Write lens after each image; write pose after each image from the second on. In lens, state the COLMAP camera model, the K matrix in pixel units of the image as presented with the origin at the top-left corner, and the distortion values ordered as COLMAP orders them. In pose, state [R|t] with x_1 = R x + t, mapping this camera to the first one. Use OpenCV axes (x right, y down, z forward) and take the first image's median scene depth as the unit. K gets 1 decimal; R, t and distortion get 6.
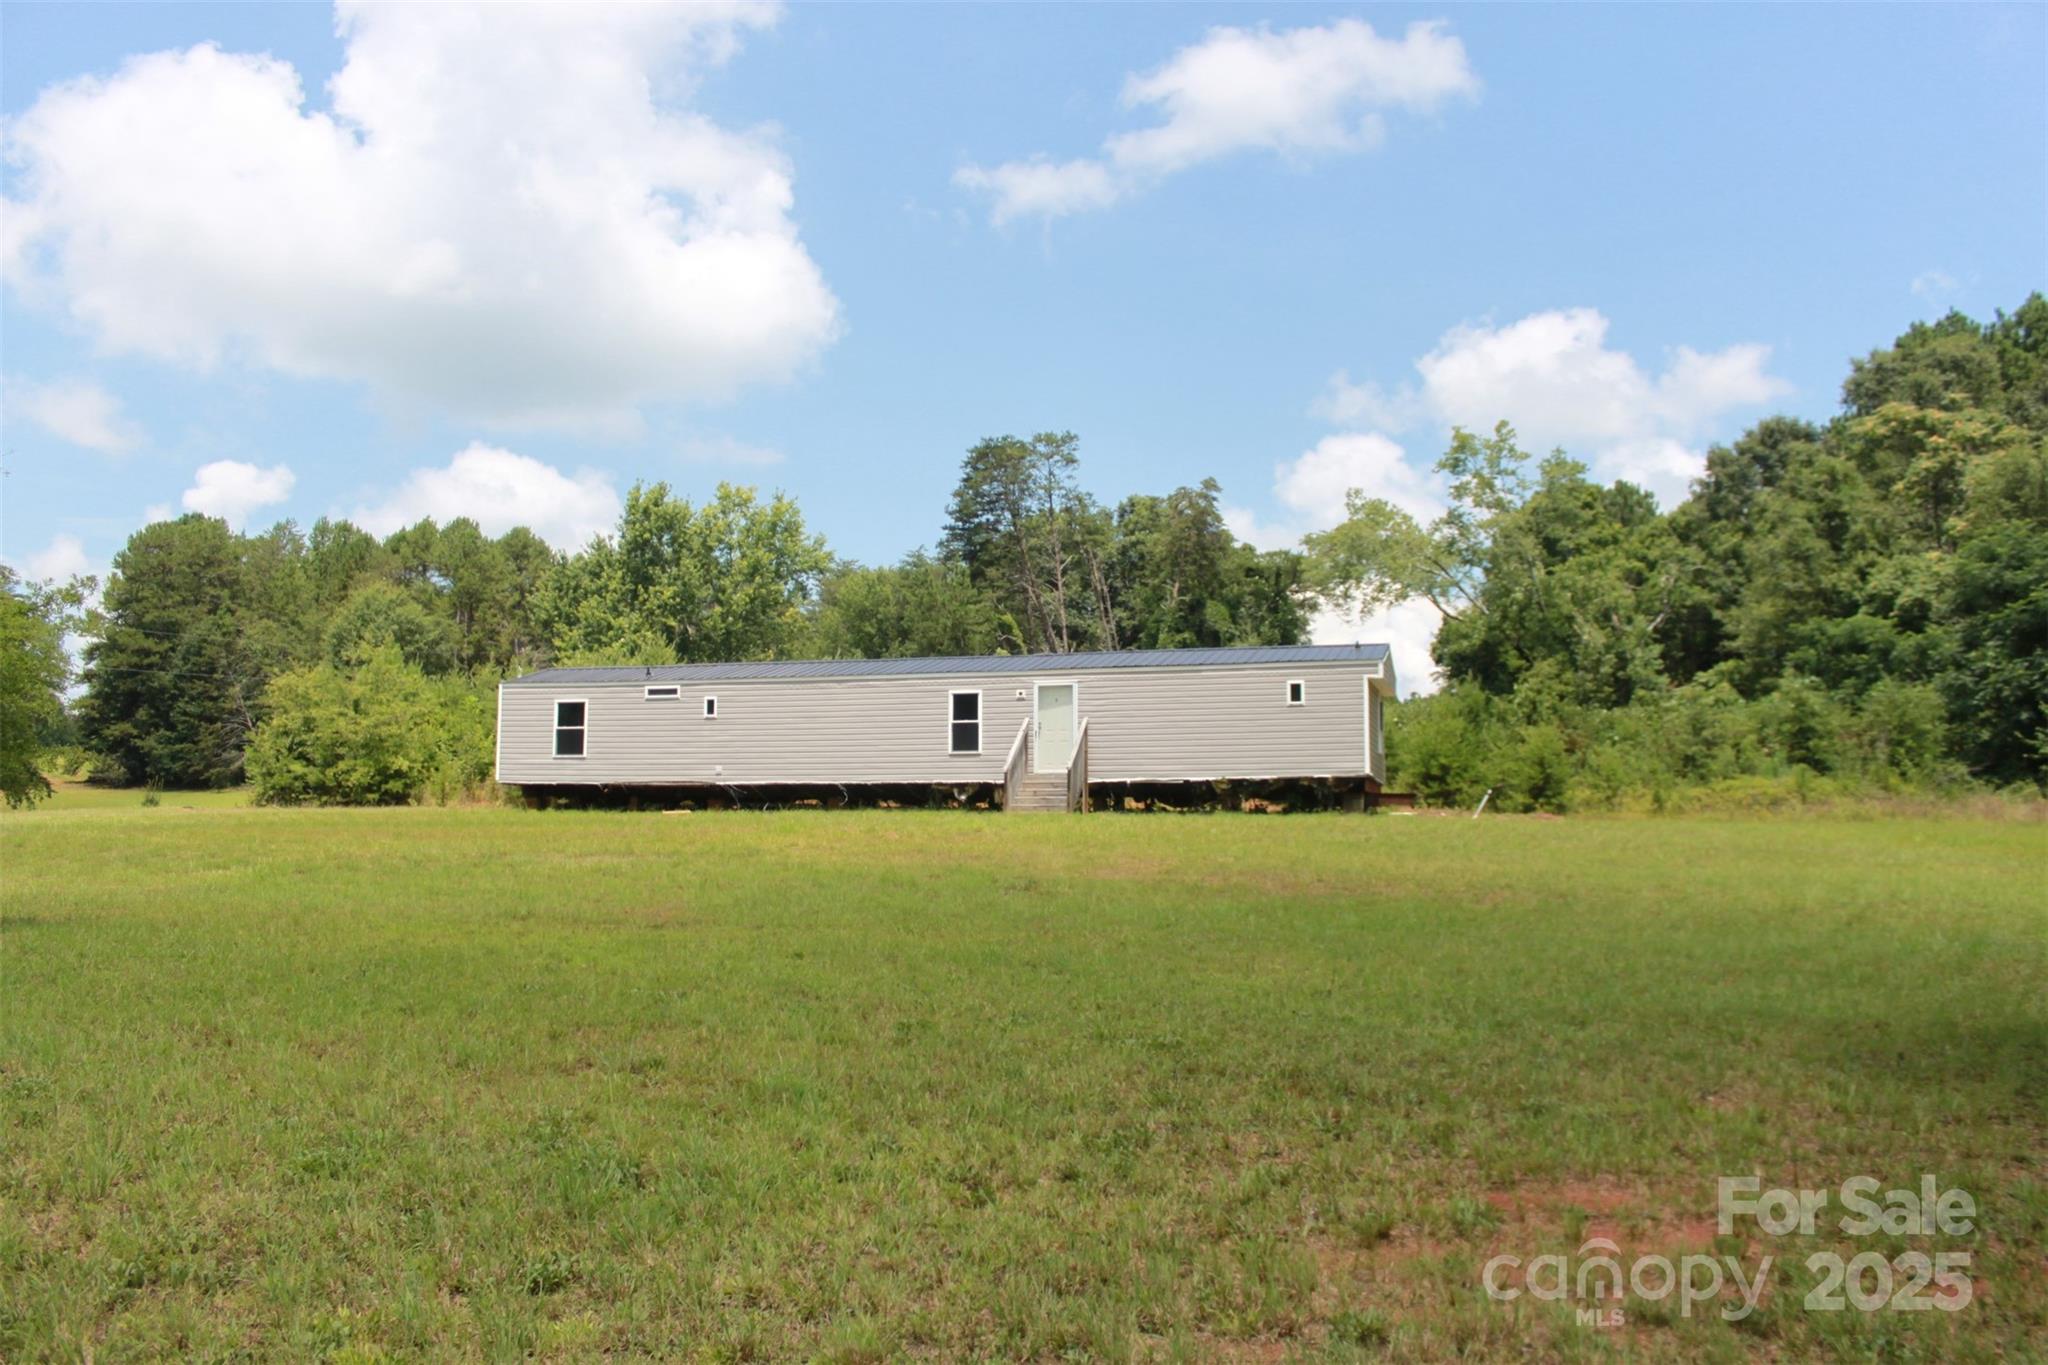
lens RADIAL K [[1825.0, 0, 1021.4], [0, 1825.0, 662.8], [0, 0, 1]] dist [-0.156007, 0.148762]
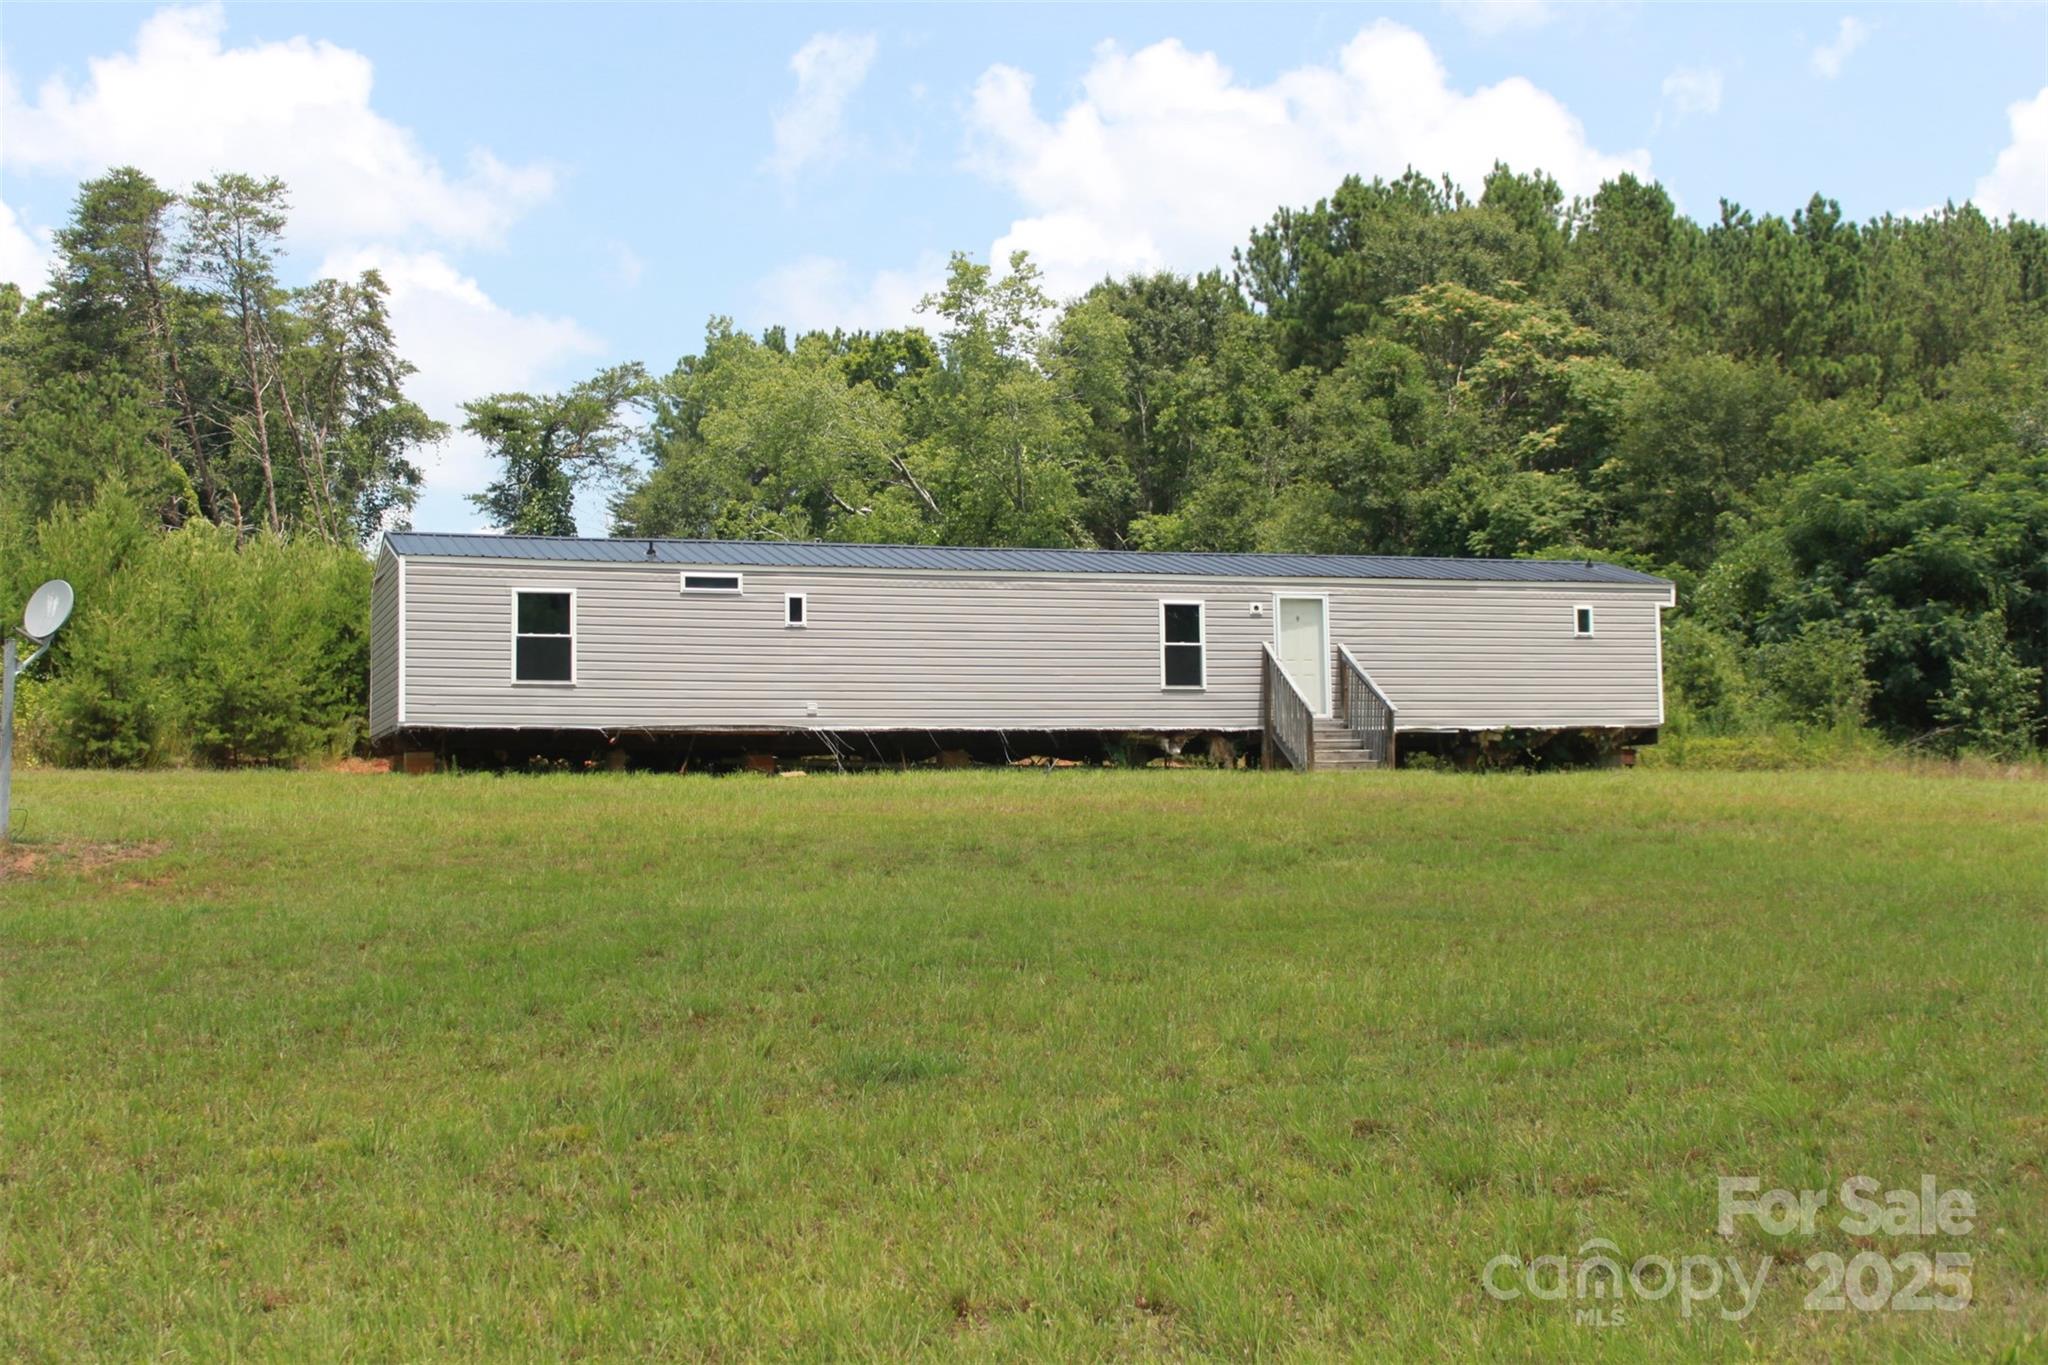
lens RADIAL K [[2773.4, 0, 1024.4], [0, 2773.4, 682.9], [0, 0, 1]] dist [-0.023309, -0.032498]
pose [[0.787092, 0.020799, 0.616484, -0.622934], [-0.044196, 0.998764, 0.022731, 0.021373], [-0.615250, -0.045138, 0.787039, 0.159555]]
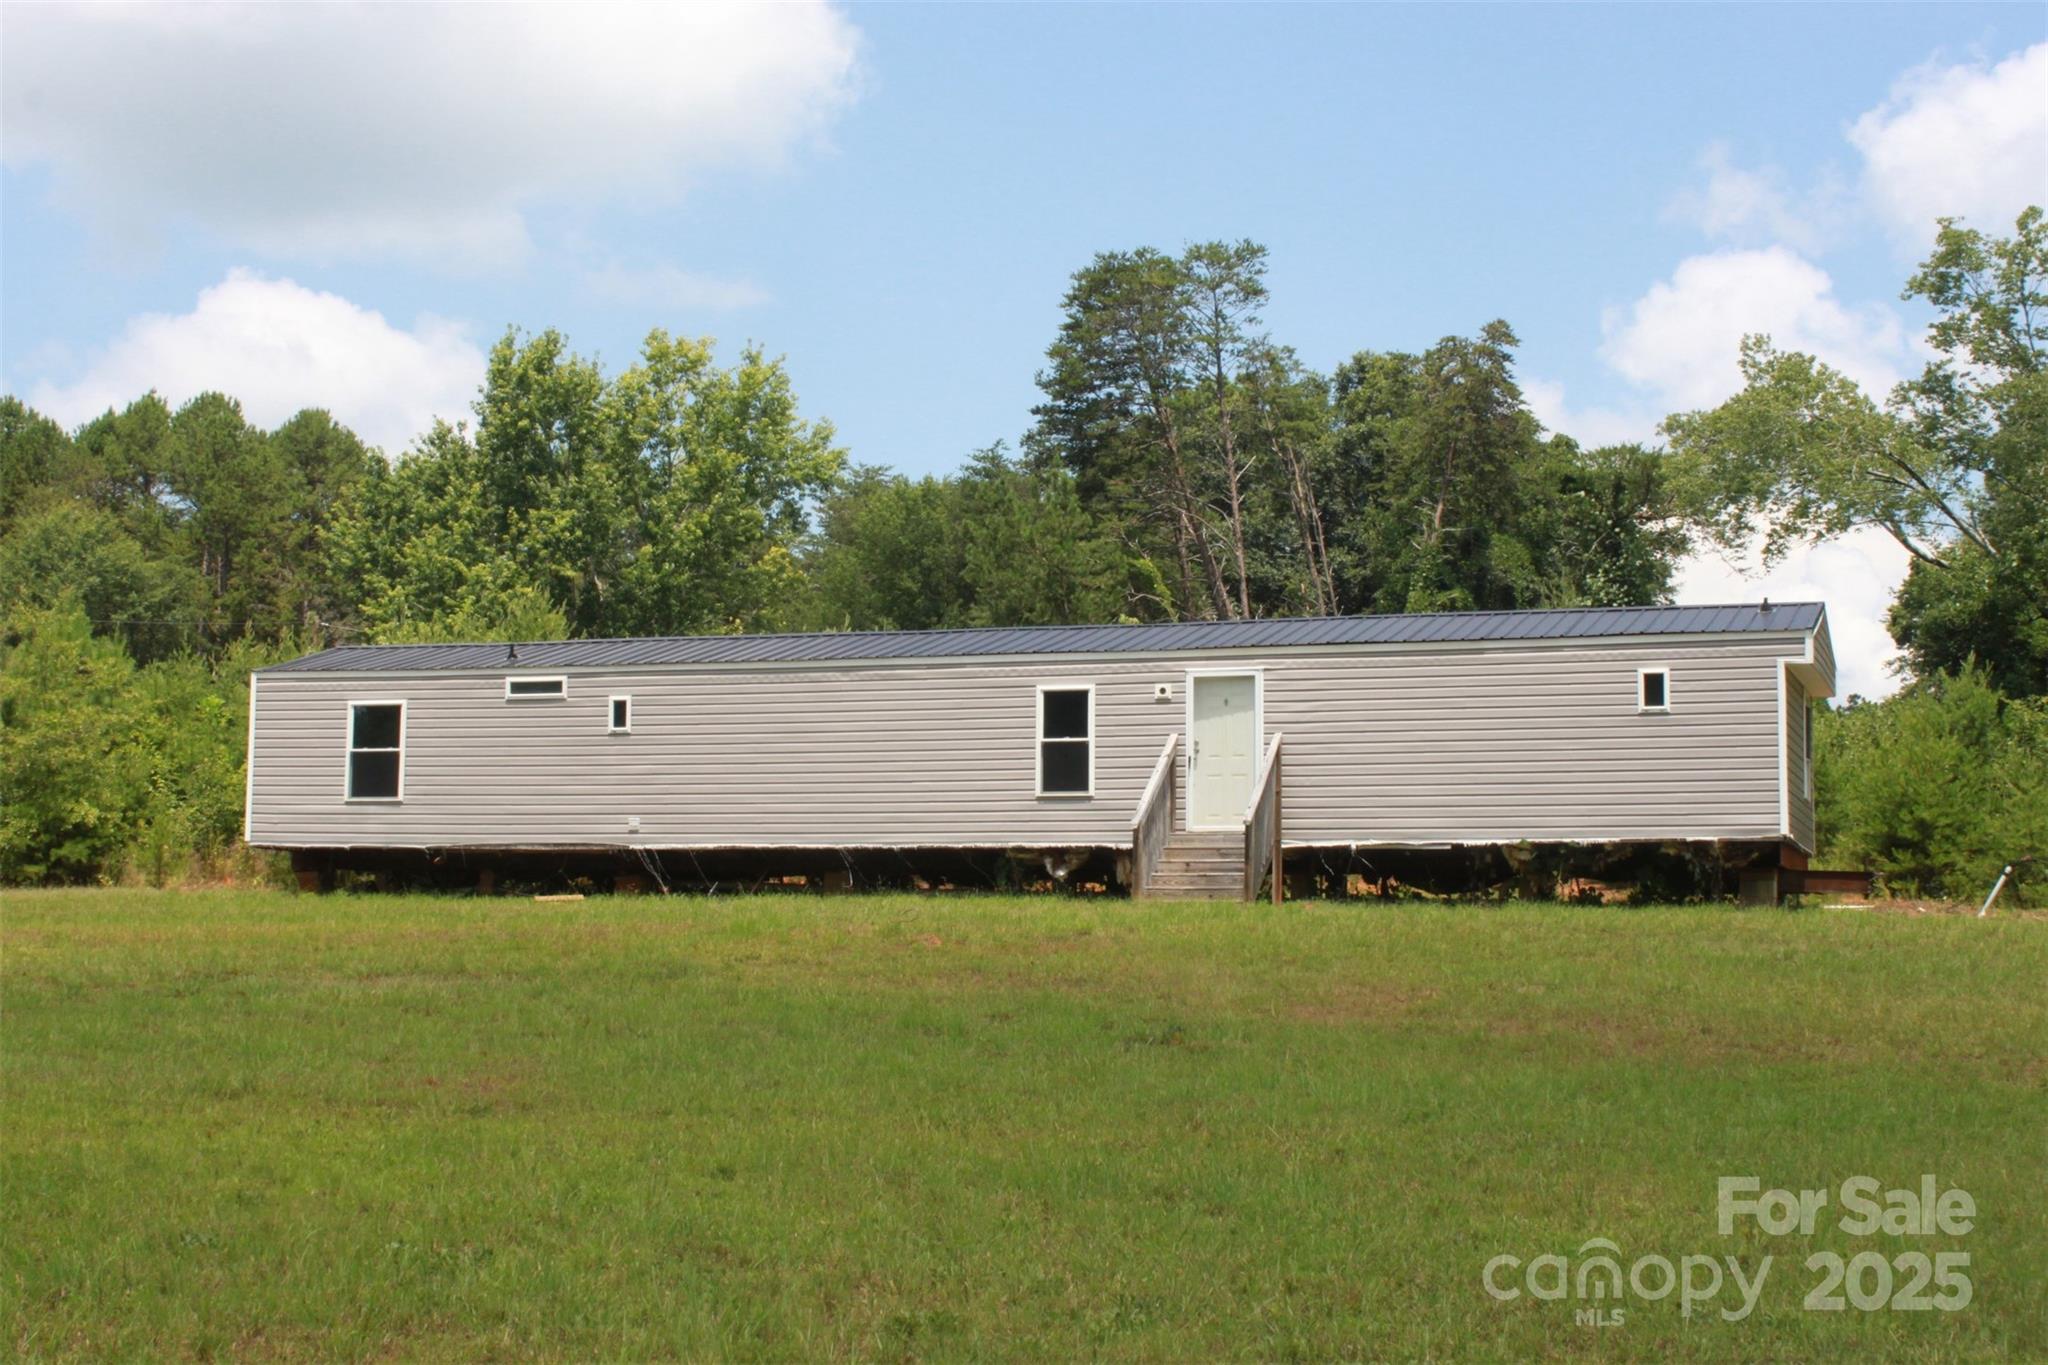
lens RADIAL K [[3053.8, 0, 1012.6], [0, 3053.8, 686.2], [0, 0, 1]] dist [-0.034084, -0.070765]
pose [[0.998576, 0.001879, -0.053323, 0.003010], [-0.001211, 0.999920, 0.012562, 0.003032], [0.053343, -0.012479, 0.998498, 0.042499]]
